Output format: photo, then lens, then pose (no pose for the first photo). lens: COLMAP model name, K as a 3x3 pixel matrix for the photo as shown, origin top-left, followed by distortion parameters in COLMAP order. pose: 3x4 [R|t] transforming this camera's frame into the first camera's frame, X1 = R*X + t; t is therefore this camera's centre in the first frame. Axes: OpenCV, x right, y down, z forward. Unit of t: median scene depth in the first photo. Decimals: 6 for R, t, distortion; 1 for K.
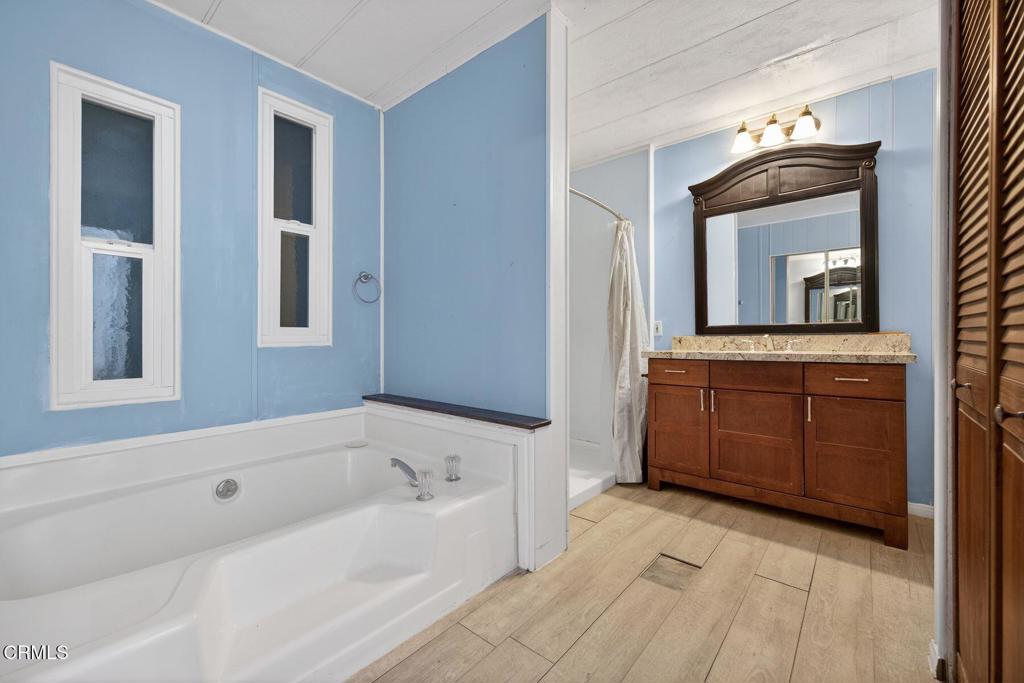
lens RADIAL K [[415.6, 0, 515.0], [0, 415.6, 336.3], [0, 0, 1]] dist [-0.007053, 0.001687]
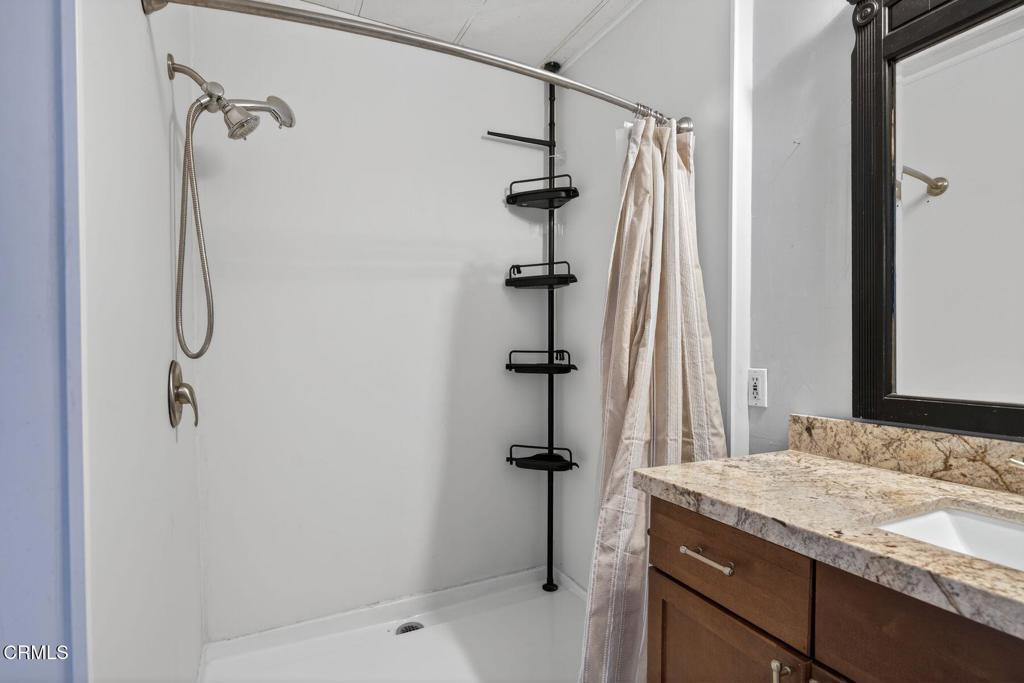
lens RADIAL K [[504.0, 0, 505.7], [0, 504.0, 357.9], [0, 0, 1]] dist [-0.015319, 0.004424]
pose [[0.919375, 0.011575, -0.393212, 0.378858], [-0.000392, 0.999593, 0.028509, -0.072754], [0.393383, -0.026056, 0.919006, 0.579979]]
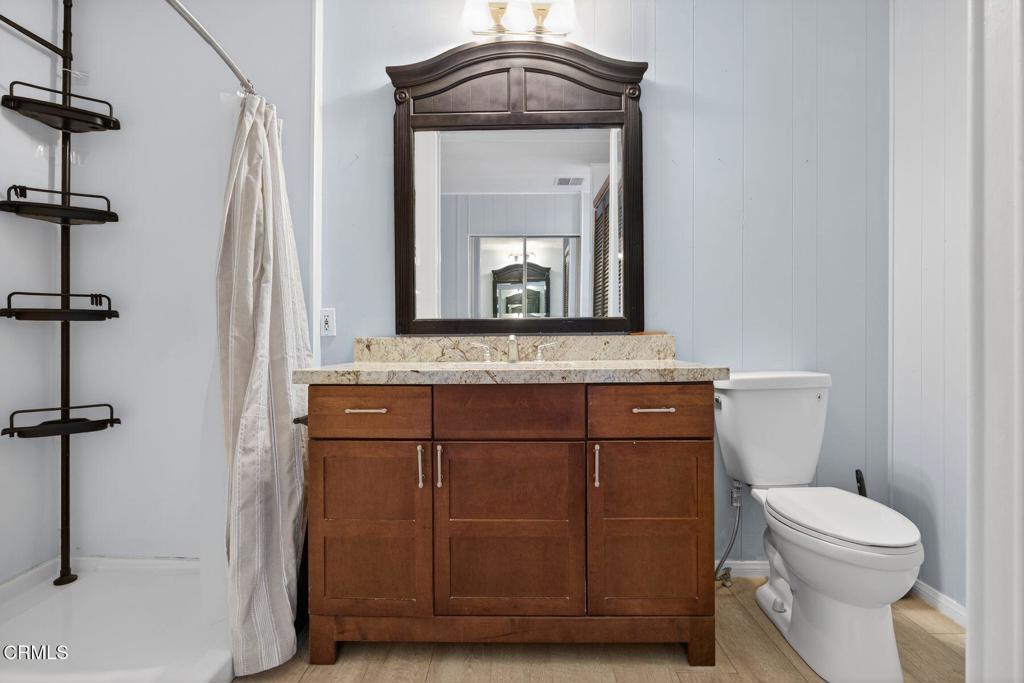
lens RADIAL K [[504.0, 0, 515.0], [0, 504.0, 335.1], [0, 0, 1]] dist [-0.015319, 0.004424]
pose [[0.767477, 0.002287, 0.641073, 0.138333], [-0.002418, 0.999997, -0.000673, -0.003110], [-0.641072, -0.001033, 0.767480, 0.424353]]
